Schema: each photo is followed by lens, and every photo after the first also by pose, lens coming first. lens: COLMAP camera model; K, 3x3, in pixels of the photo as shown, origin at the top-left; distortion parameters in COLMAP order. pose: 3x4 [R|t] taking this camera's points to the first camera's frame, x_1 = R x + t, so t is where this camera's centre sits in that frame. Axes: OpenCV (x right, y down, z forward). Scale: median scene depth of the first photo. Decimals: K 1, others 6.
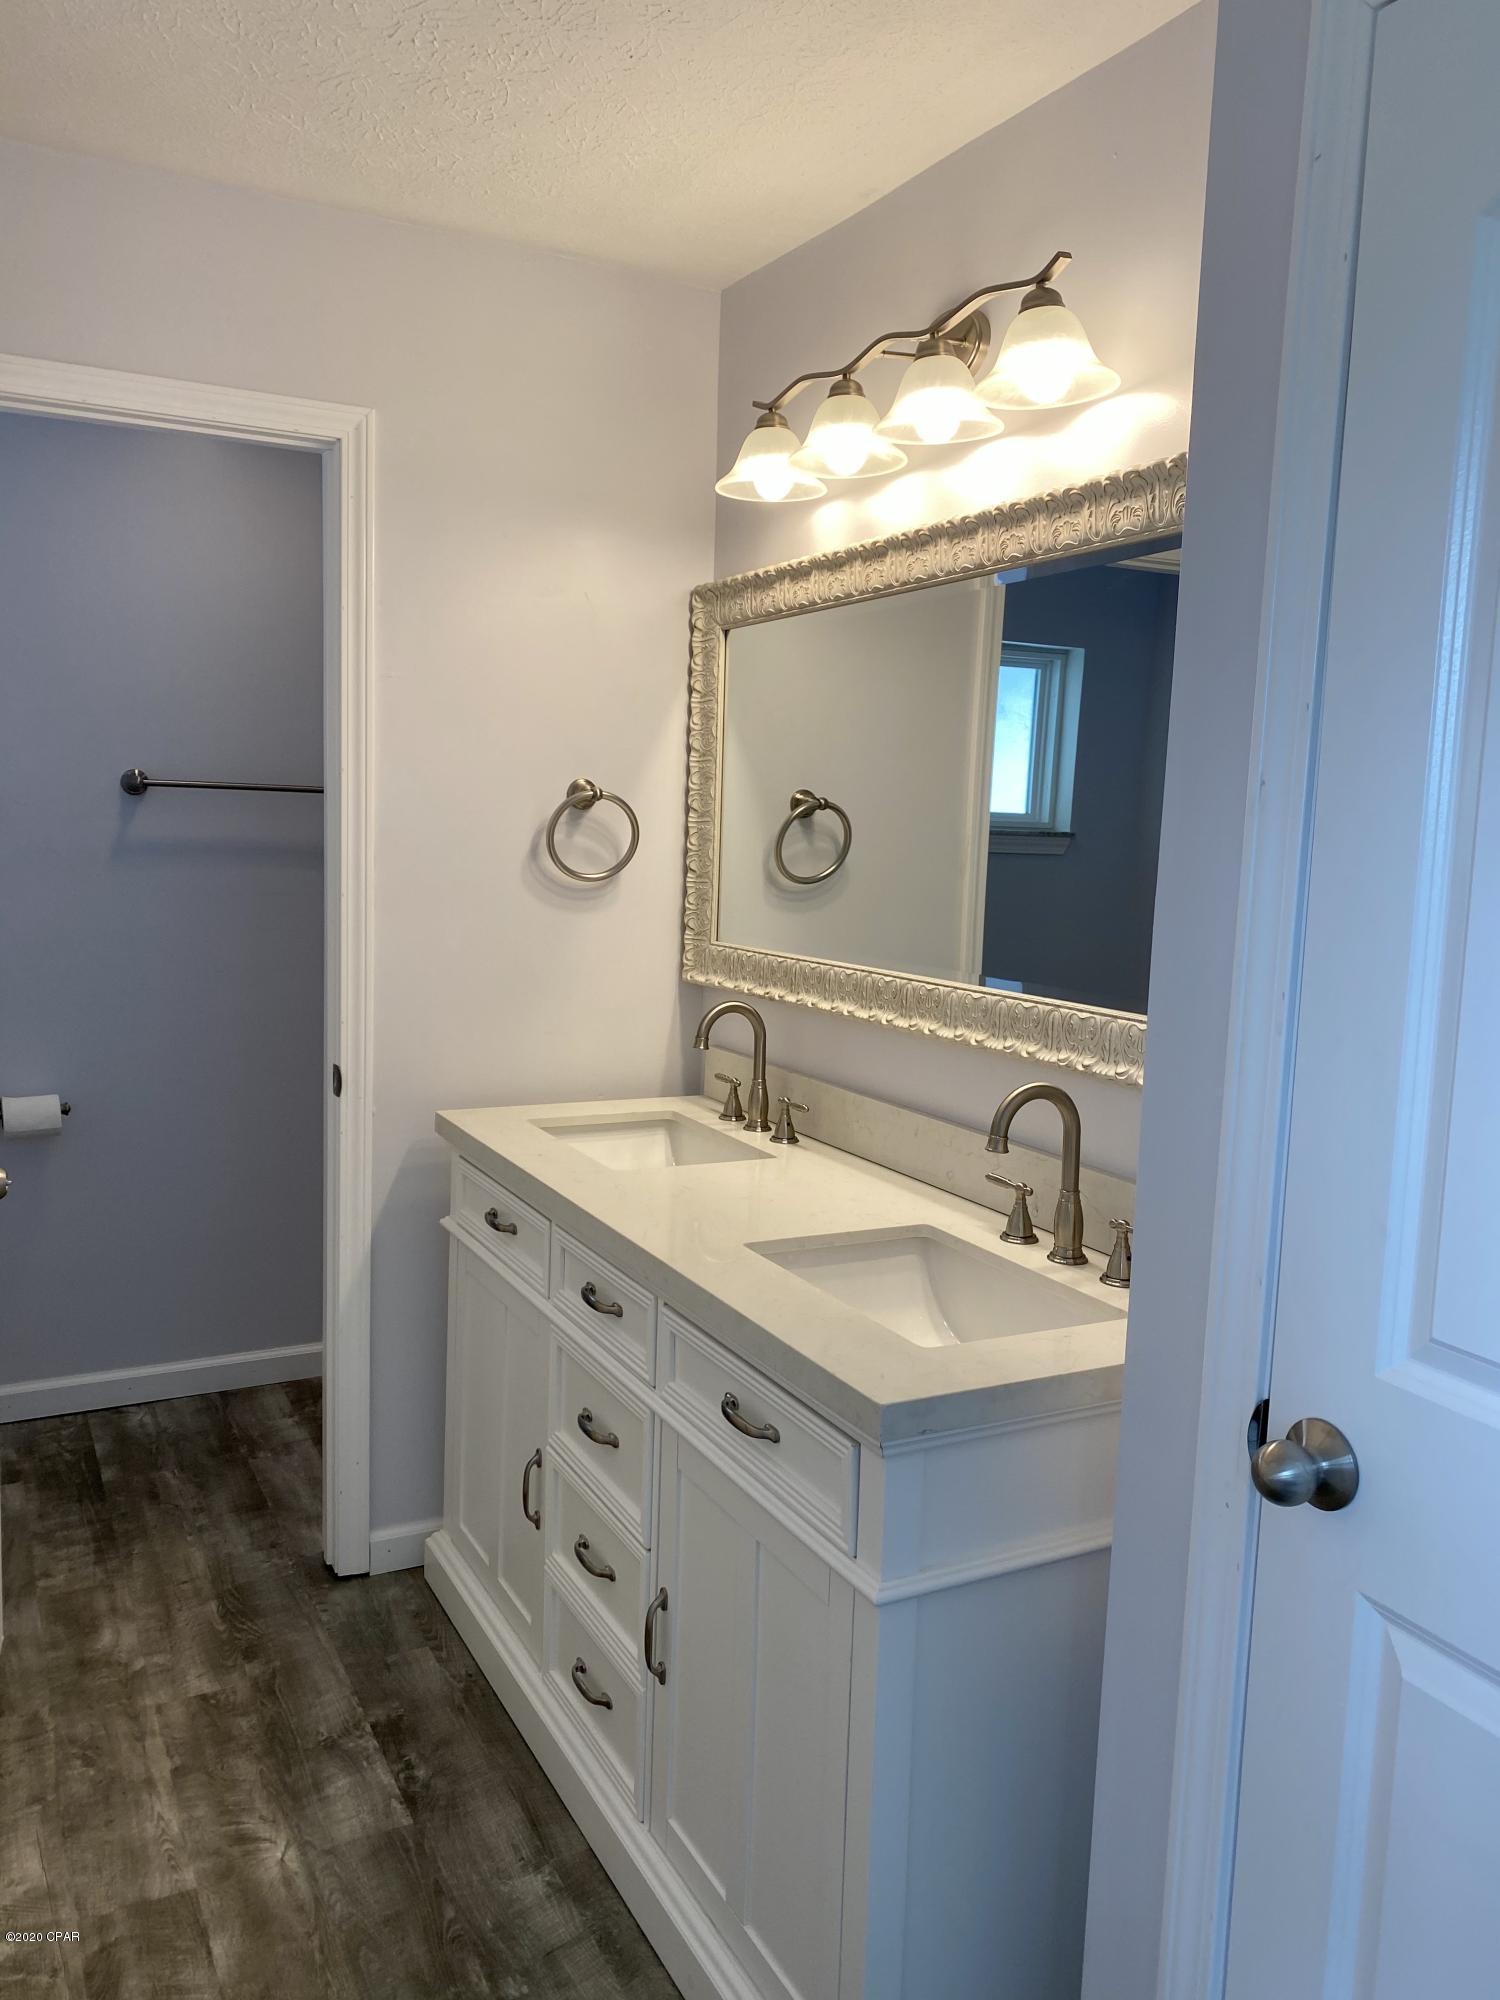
lens RADIAL K [[1508.8, 0, 750.0], [0, 1508.8, 1000.0], [0, 0, 1]] dist [0.068385, -0.085429]
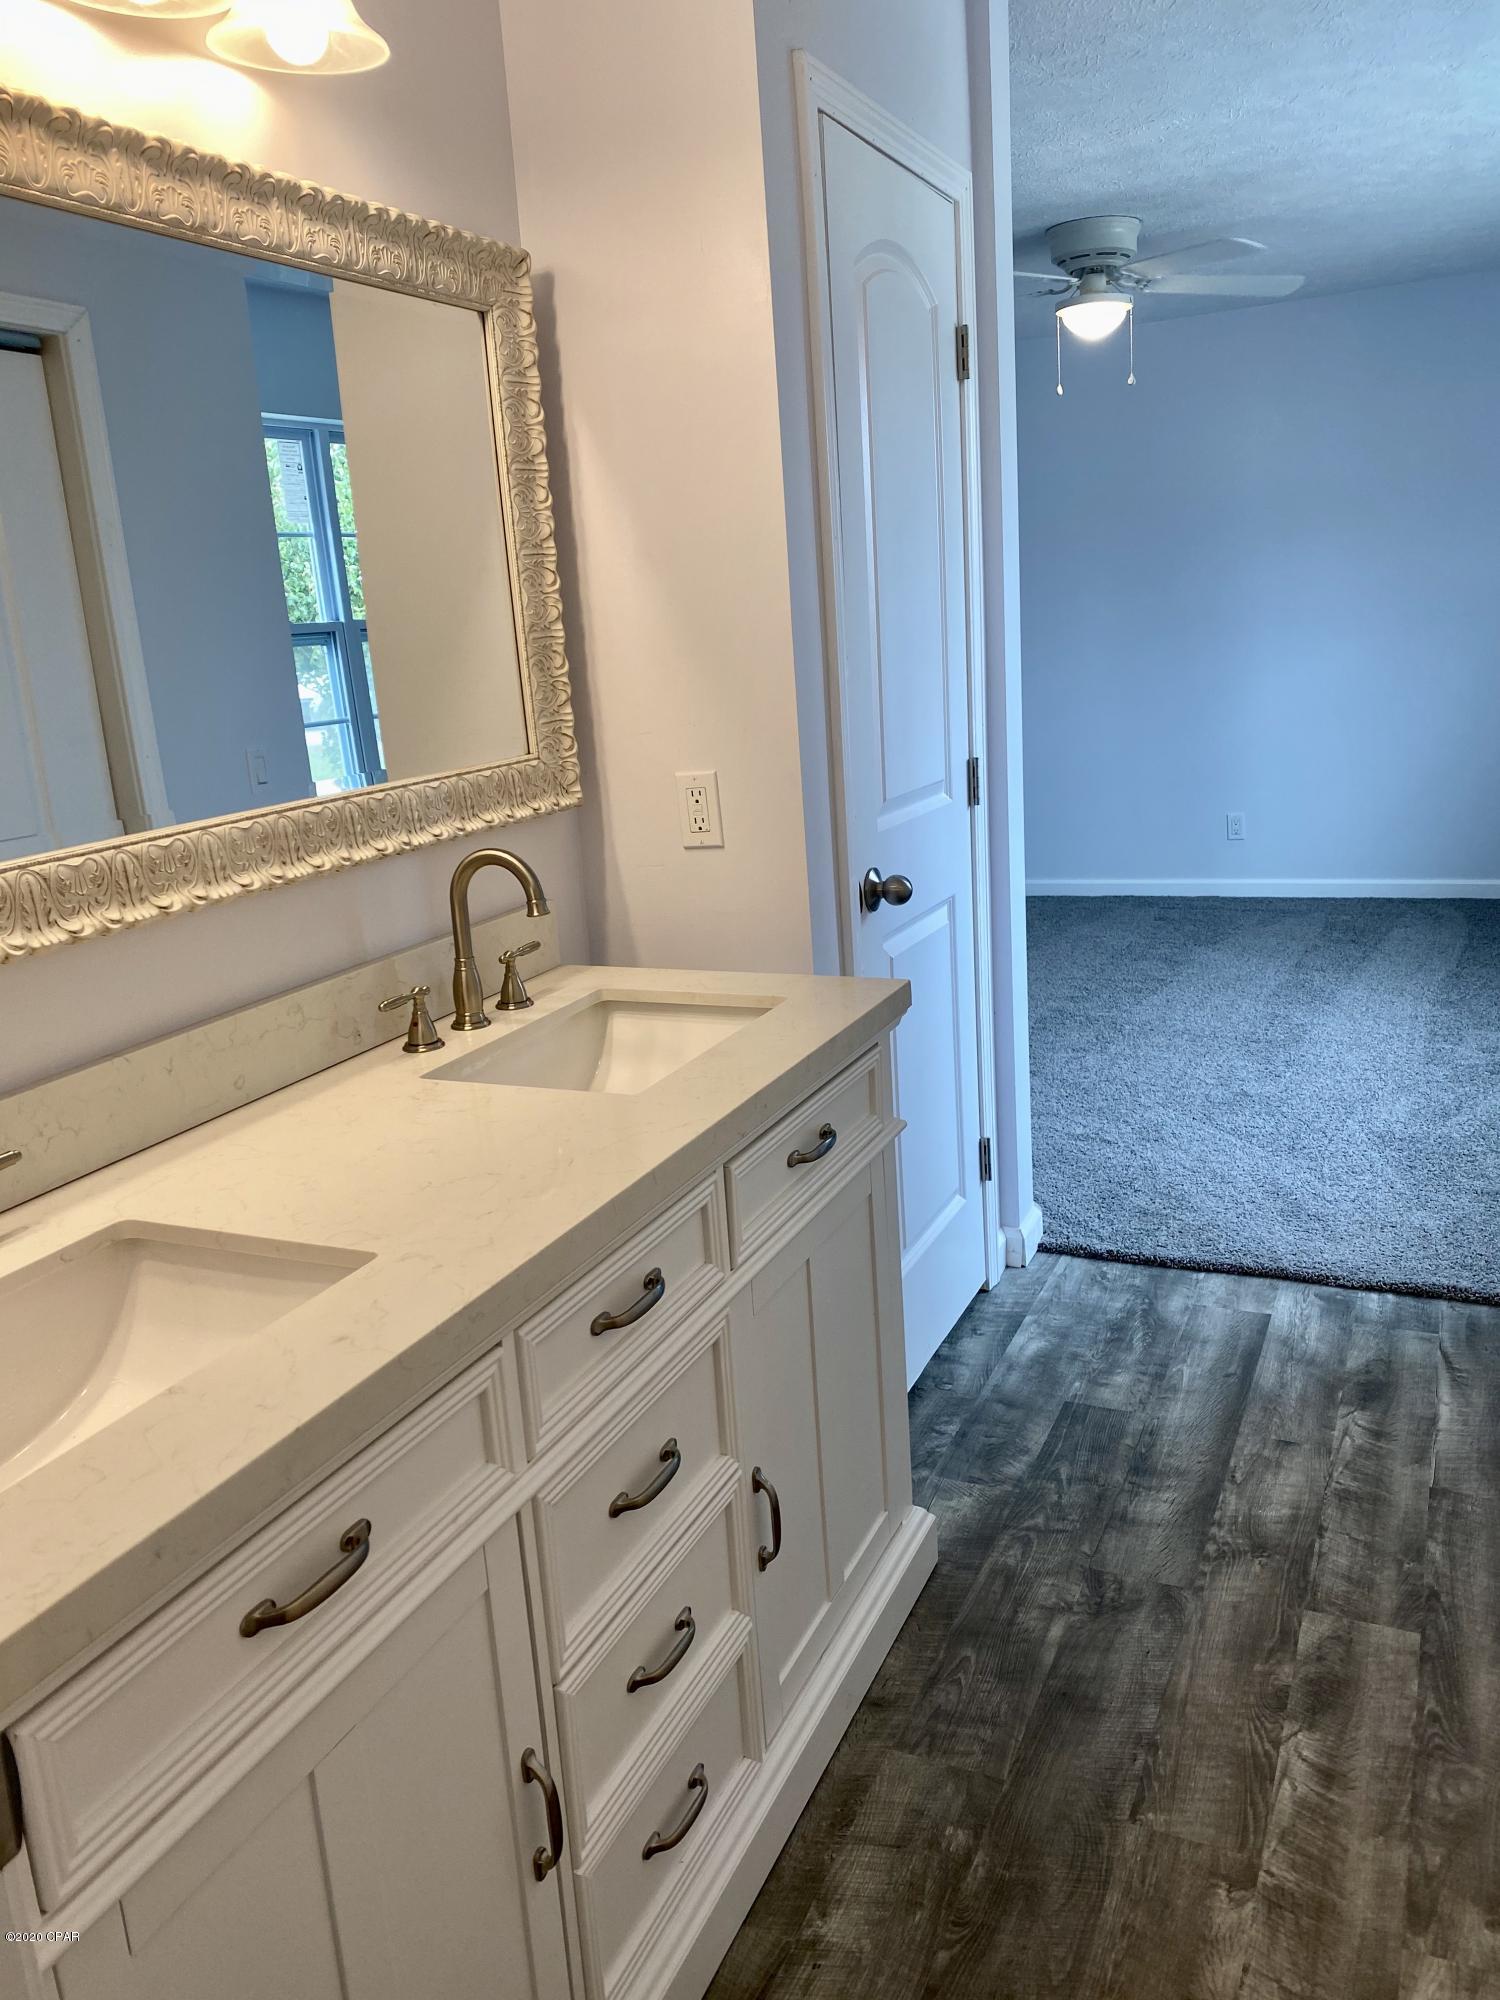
lens RADIAL K [[1515.8, 0, 753.2], [0, 1515.8, 977.0], [0, 0, 1]] dist [0.024400, 0.002981]
pose [[-0.605055, -0.184054, 0.774617, -0.524714], [0.136576, 0.934499, 0.328723, -0.128003], [-0.784382, 0.304690, -0.540286, 1.070385]]
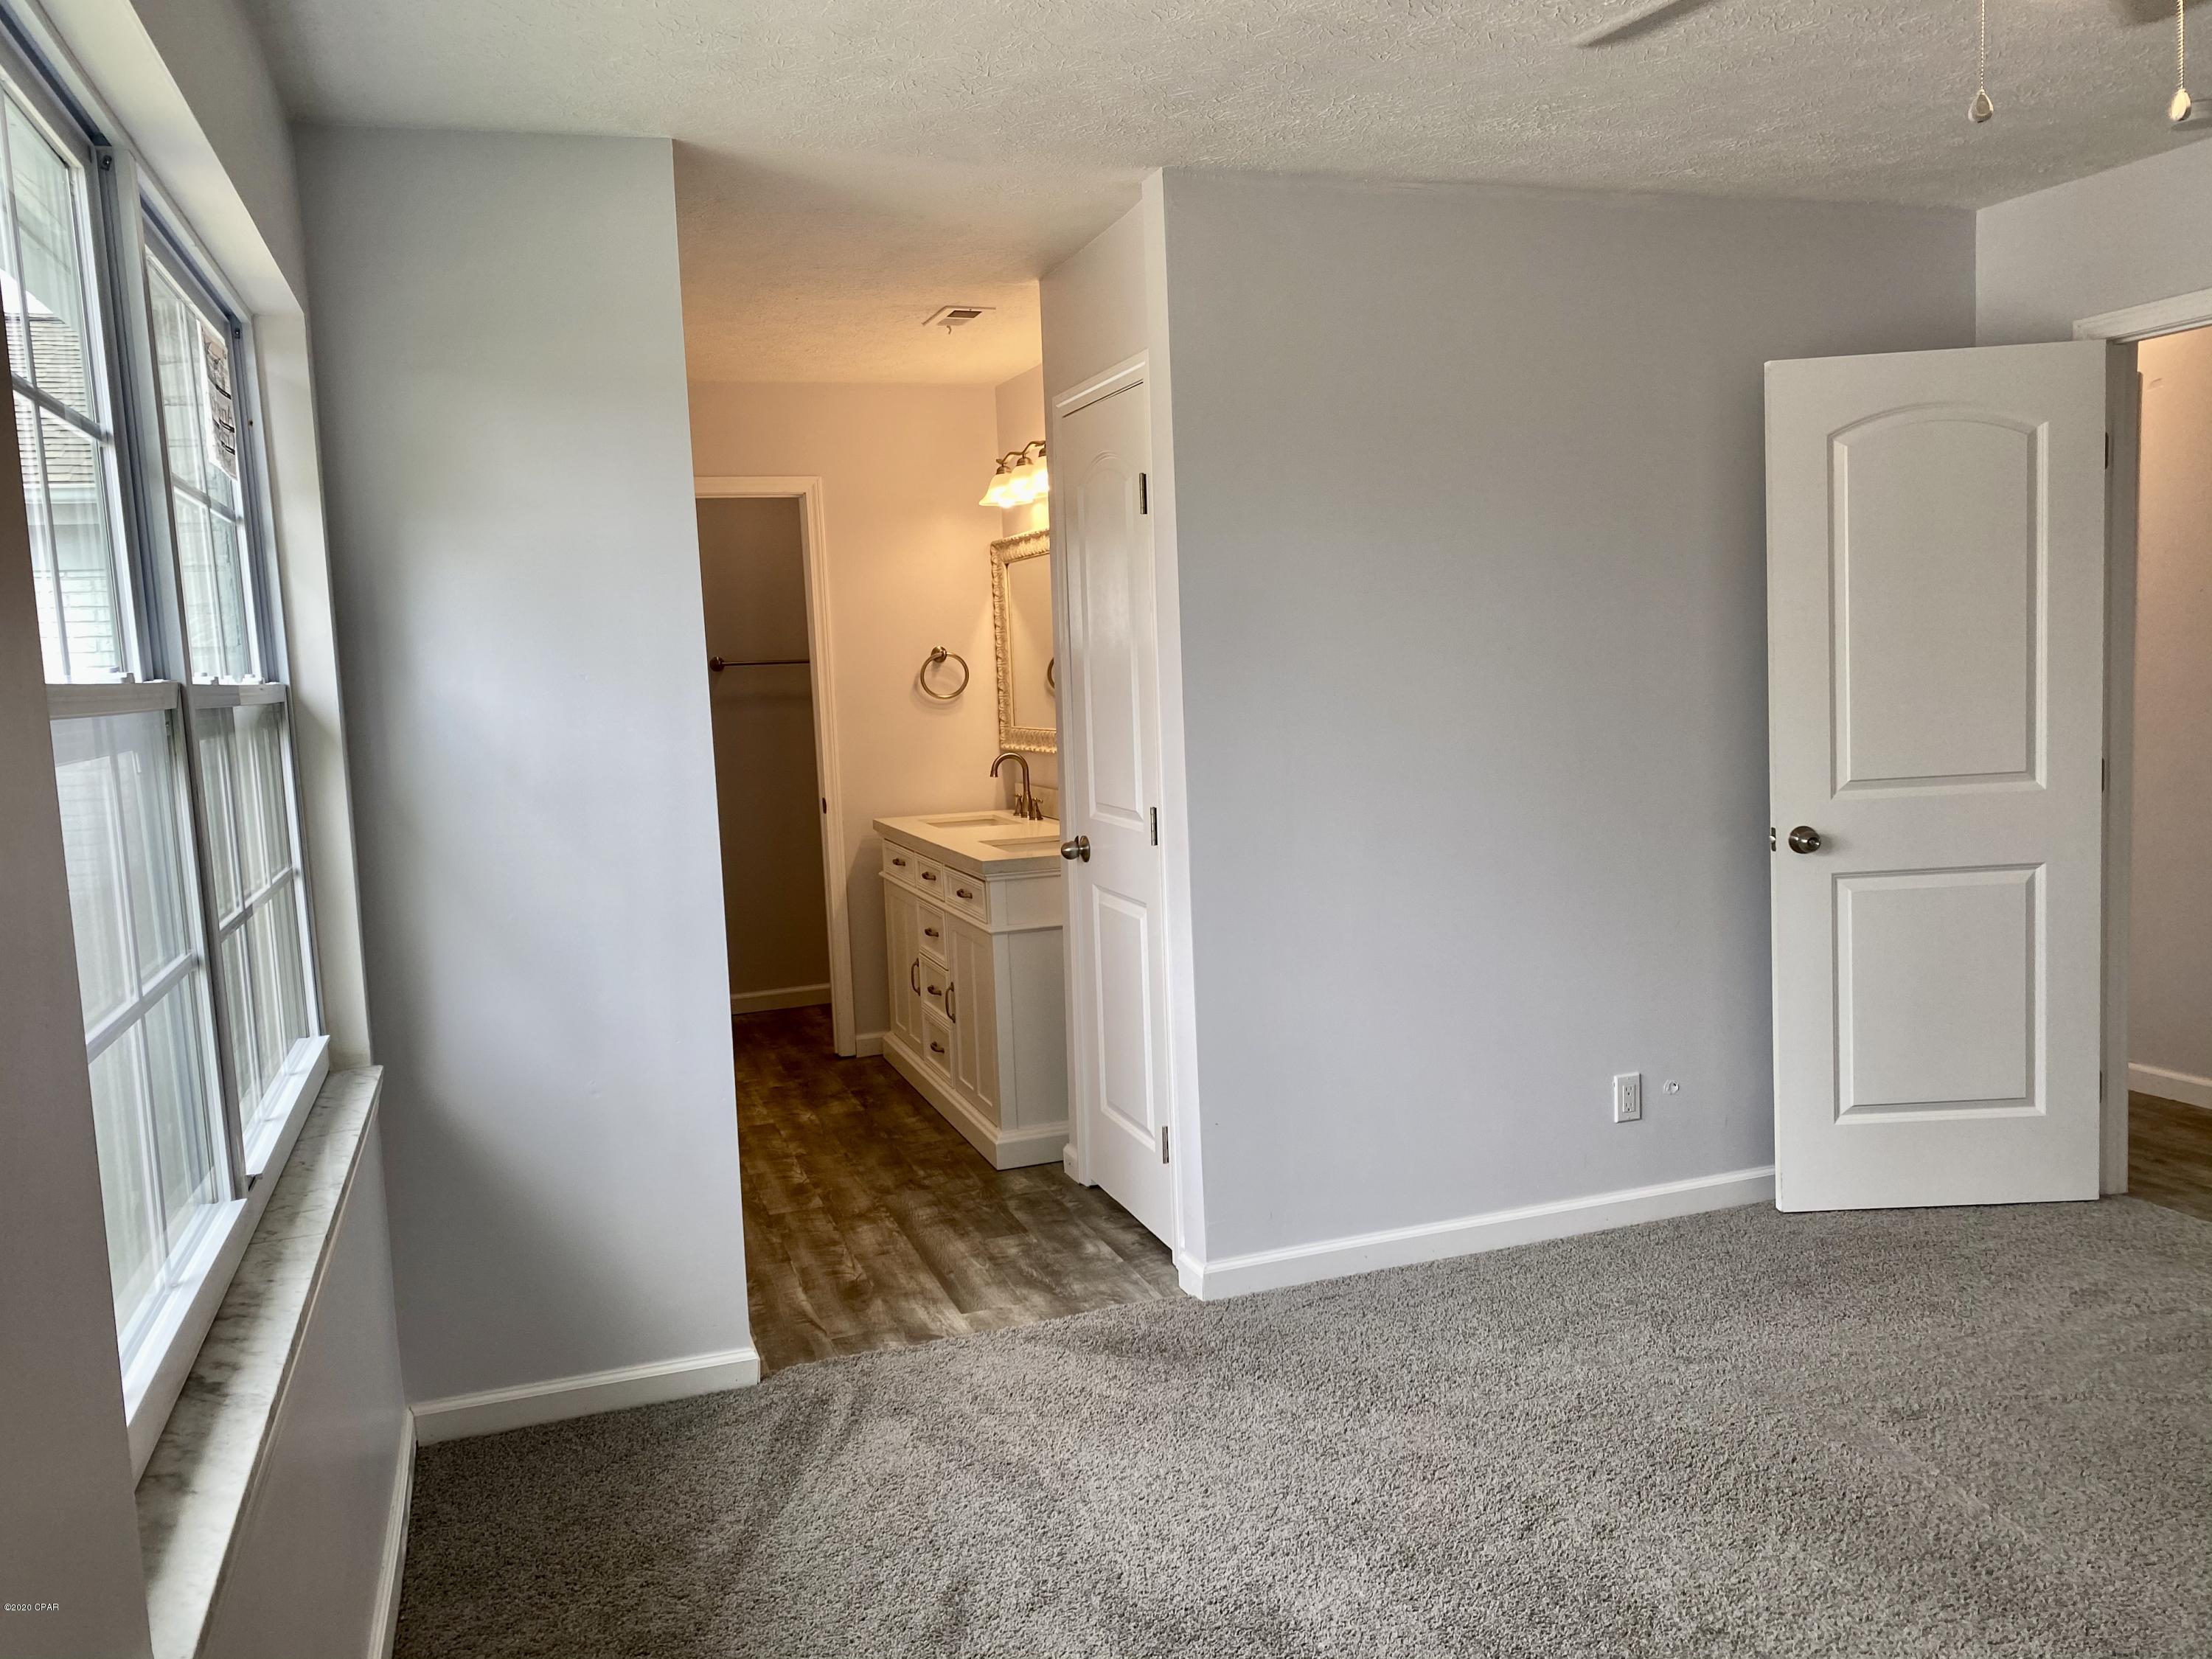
lens RADIAL K [[1692.2, 0, 1106.0], [0, 1692.2, 829.5], [0, 0, 1]] dist [0.158151, 0.000510]
pose [[0.986842, -0.061523, -0.149527, 0.469048], [0.059551, 0.998069, -0.017634, 0.158331], [0.150324, 0.008498, 0.988600, -1.273276]]
